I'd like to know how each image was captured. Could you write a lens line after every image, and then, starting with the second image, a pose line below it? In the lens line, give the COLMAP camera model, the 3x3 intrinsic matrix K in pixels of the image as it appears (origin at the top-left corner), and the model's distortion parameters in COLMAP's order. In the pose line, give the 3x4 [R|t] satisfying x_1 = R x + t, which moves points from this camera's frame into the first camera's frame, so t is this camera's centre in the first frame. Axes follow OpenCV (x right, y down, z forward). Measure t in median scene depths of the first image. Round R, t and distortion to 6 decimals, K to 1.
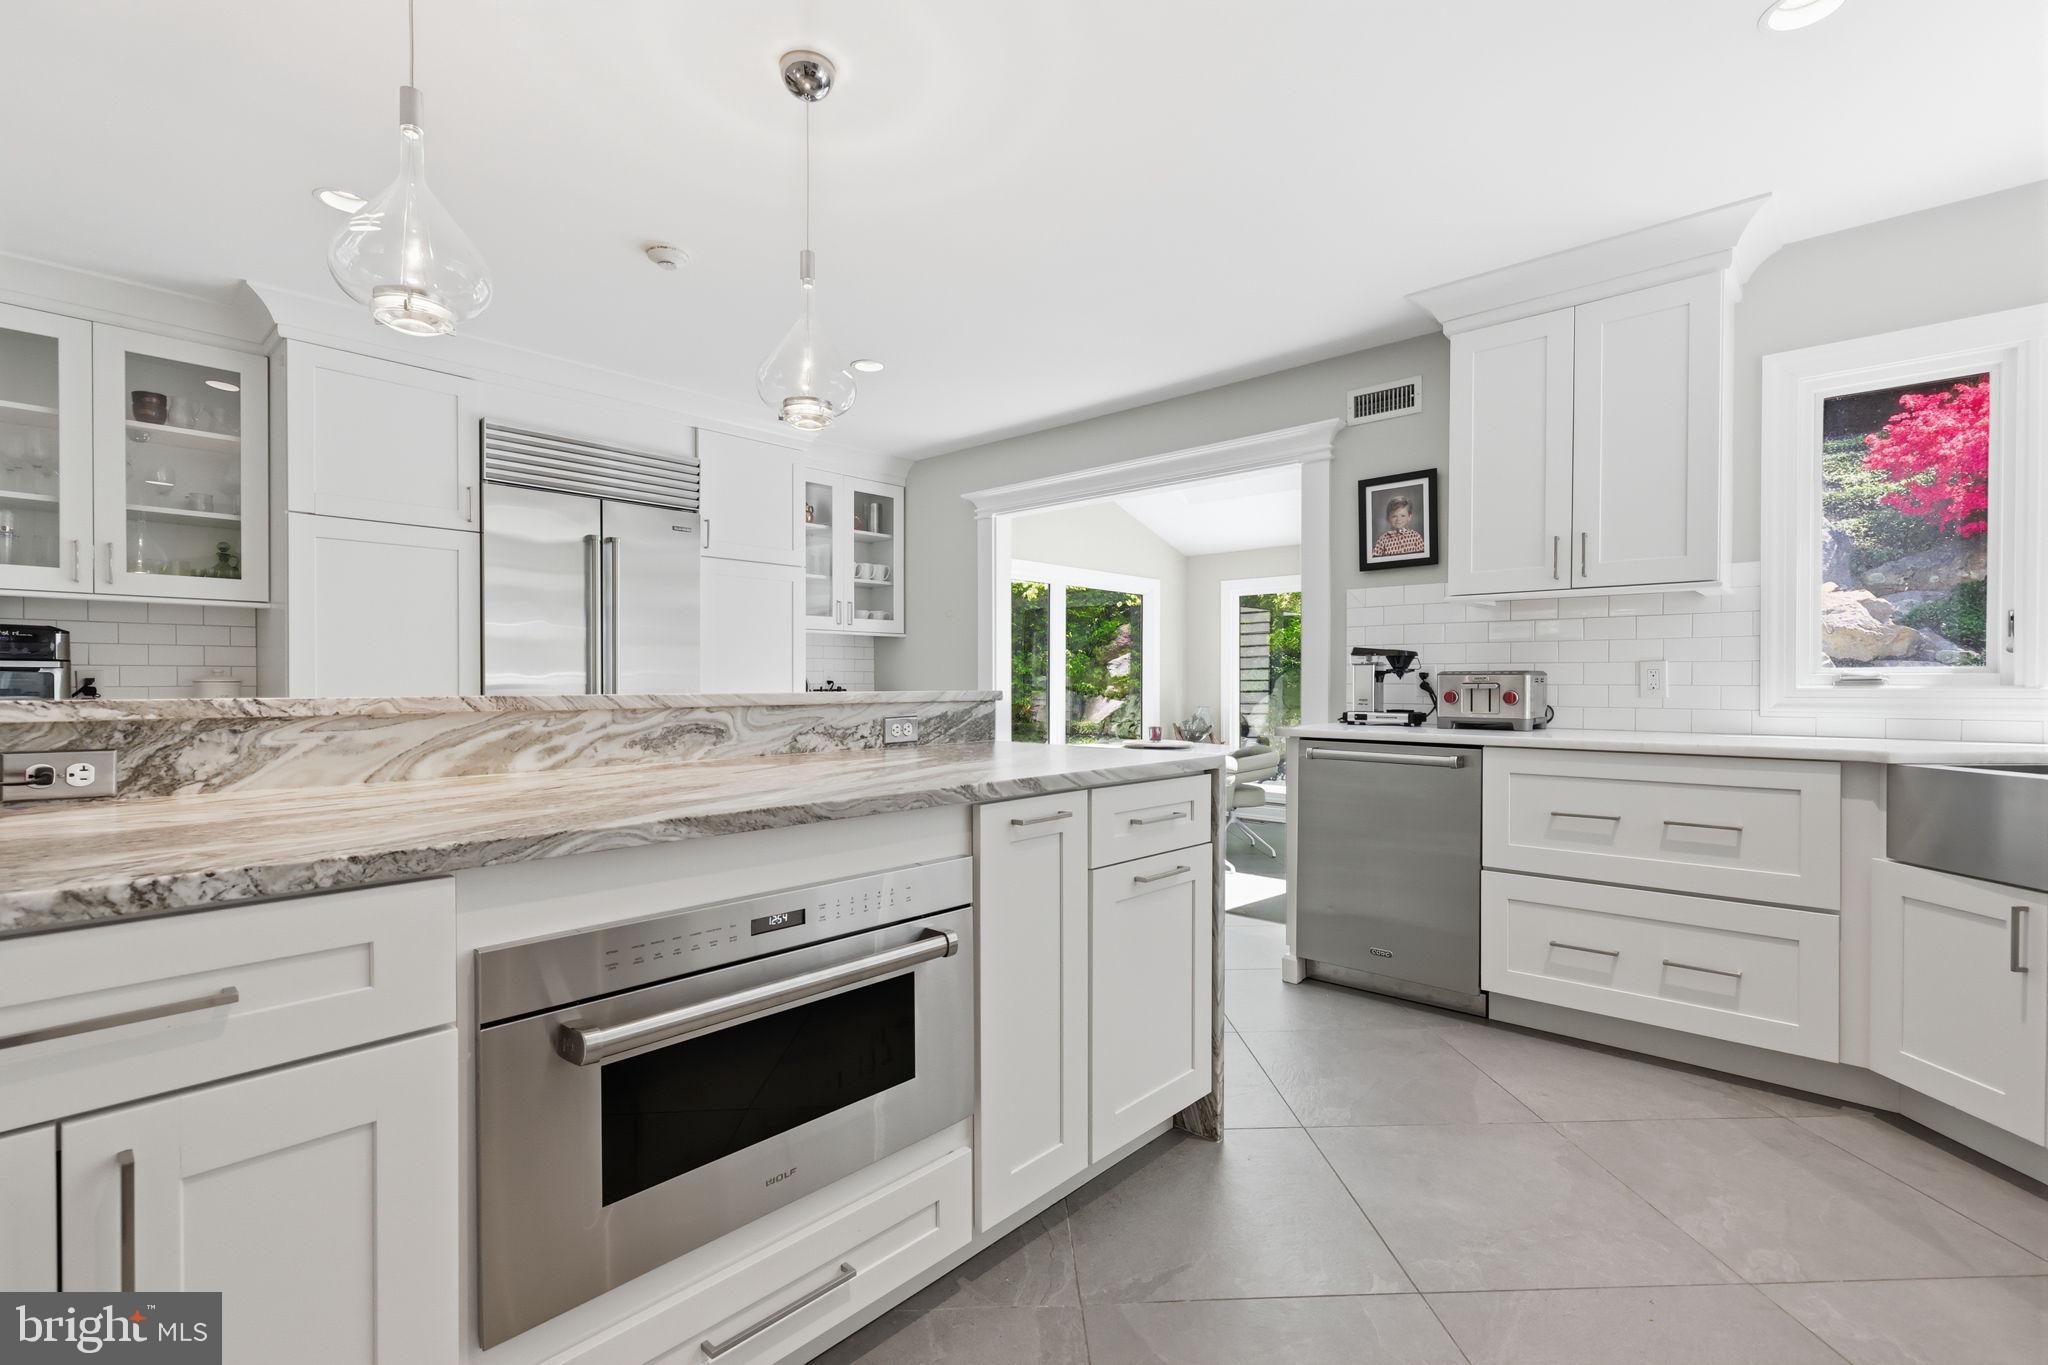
lens RADIAL K [[917.9, 0, 1024.0], [0, 917.9, 682.5], [0, 0, 1]] dist [0.003659, -0.000024]
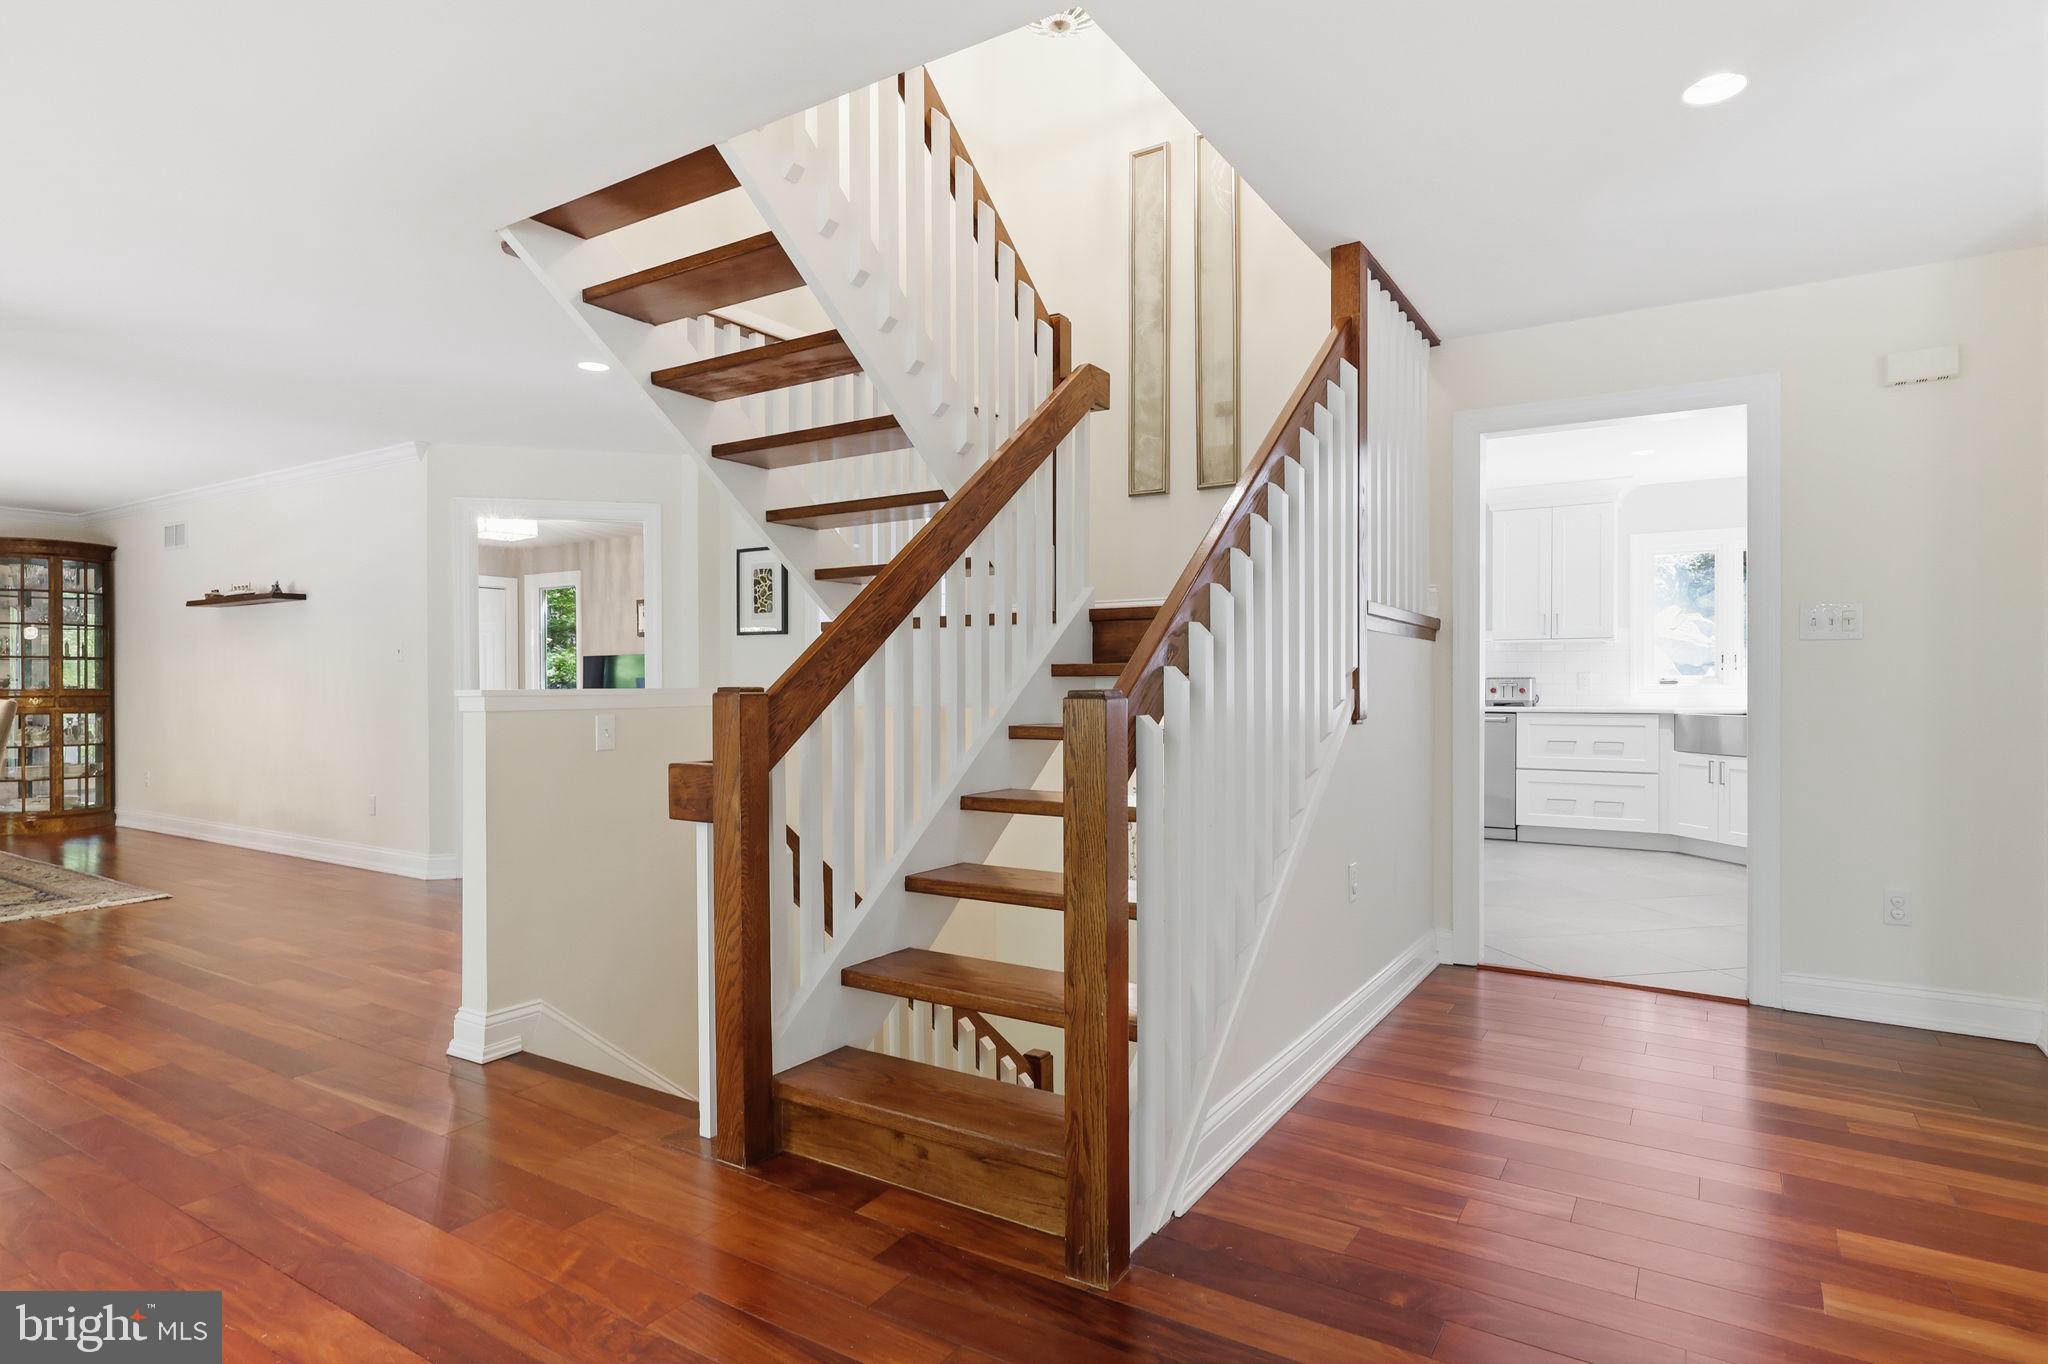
lens RADIAL K [[1015.9, 0, 1036.5], [0, 1015.9, 685.1], [0, 0, 1]] dist [0.002055, 0.000374]
pose [[0.988697, -0.003050, 0.149898, -0.871968], [0.002709, 0.999993, 0.002478, -0.004129], [-0.149905, -0.002044, 0.988698, -1.073309]]
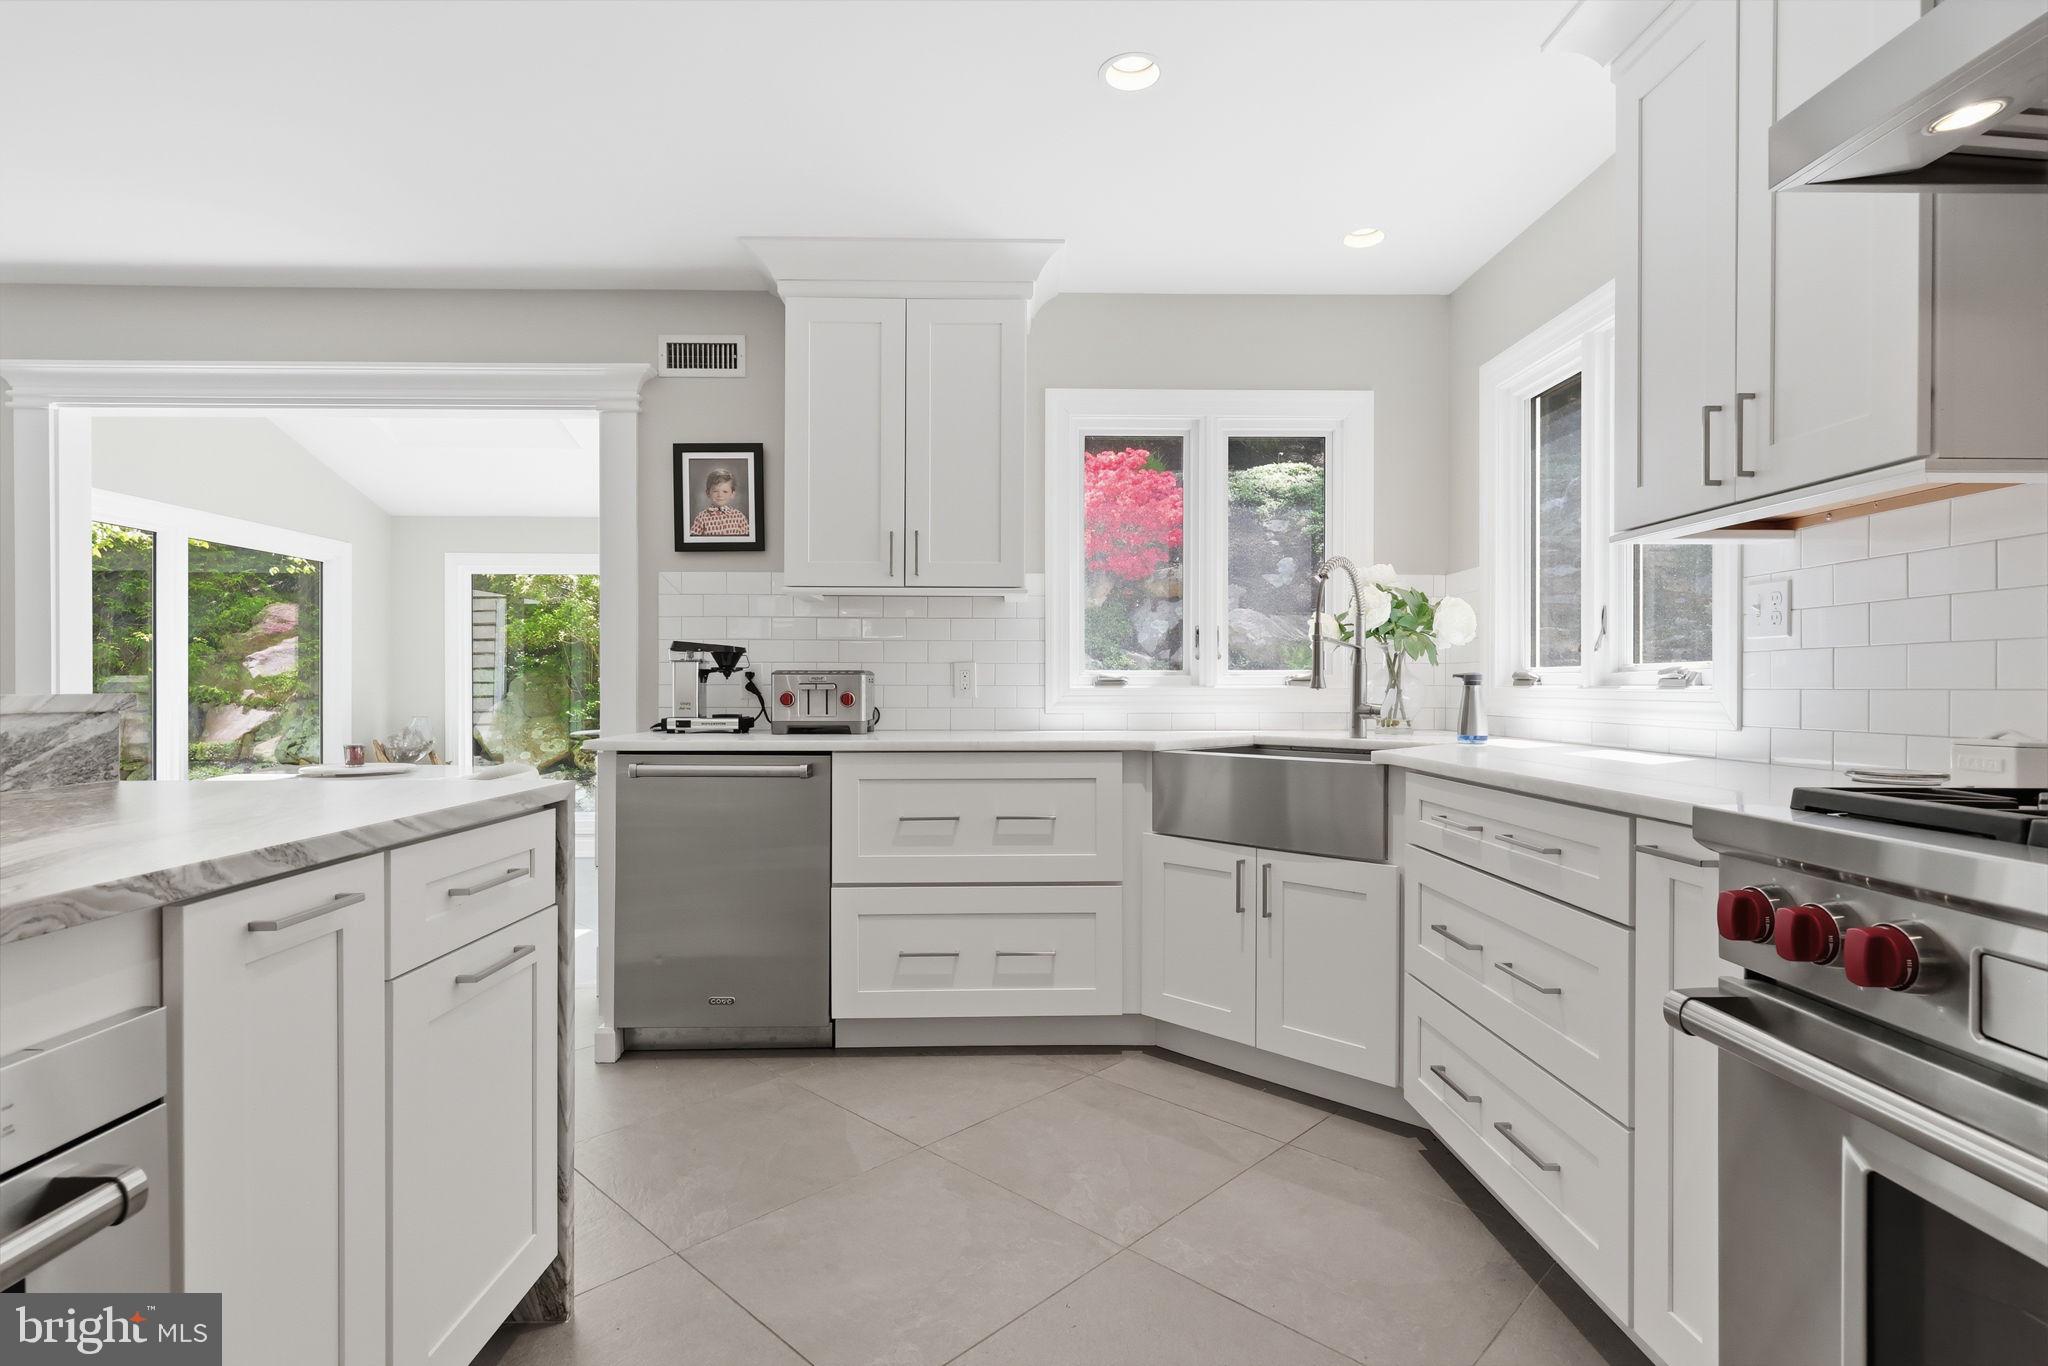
lens RADIAL K [[1015.9, 0, 1036.5], [0, 1015.9, 686.1], [0, 0, 1]] dist [0.002055, 0.000374]
pose [[0.721042, -0.000211, 0.692892, -0.047992], [0.000146, 1.000000, 0.000153, 0.003097], [-0.692892, -0.000010, 0.721042, 0.113086]]
